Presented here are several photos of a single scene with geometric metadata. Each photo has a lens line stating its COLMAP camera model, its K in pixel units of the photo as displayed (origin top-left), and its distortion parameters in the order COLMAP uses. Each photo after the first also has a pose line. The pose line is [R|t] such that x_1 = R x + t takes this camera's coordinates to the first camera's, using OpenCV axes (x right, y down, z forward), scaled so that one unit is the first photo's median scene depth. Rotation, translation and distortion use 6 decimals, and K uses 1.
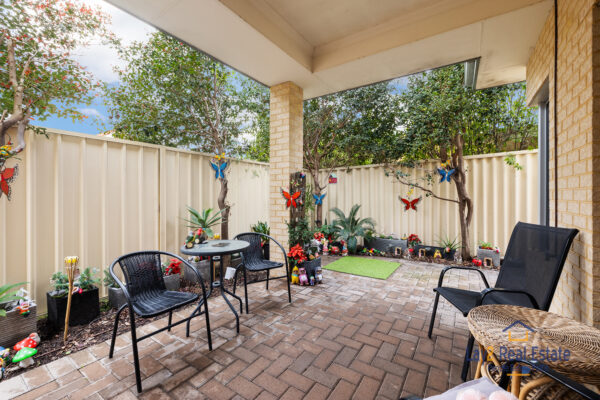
lens RADIAL K [[252.8, 0, 299.2], [0, 252.8, 197.6], [0, 0, 1]] dist [0.005308, -0.000343]
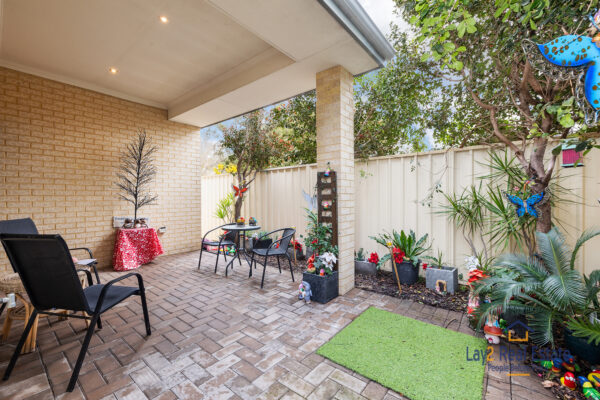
lens RADIAL K [[252.8, 0, 299.8], [0, 252.8, 199.5], [0, 0, 1]] dist [0.005308, -0.000343]
pose [[-0.097686, 0.007156, -0.995192, 1.027825], [-0.001455, 0.999972, 0.007333, -0.009489], [0.995216, 0.002164, -0.097672, 1.186863]]
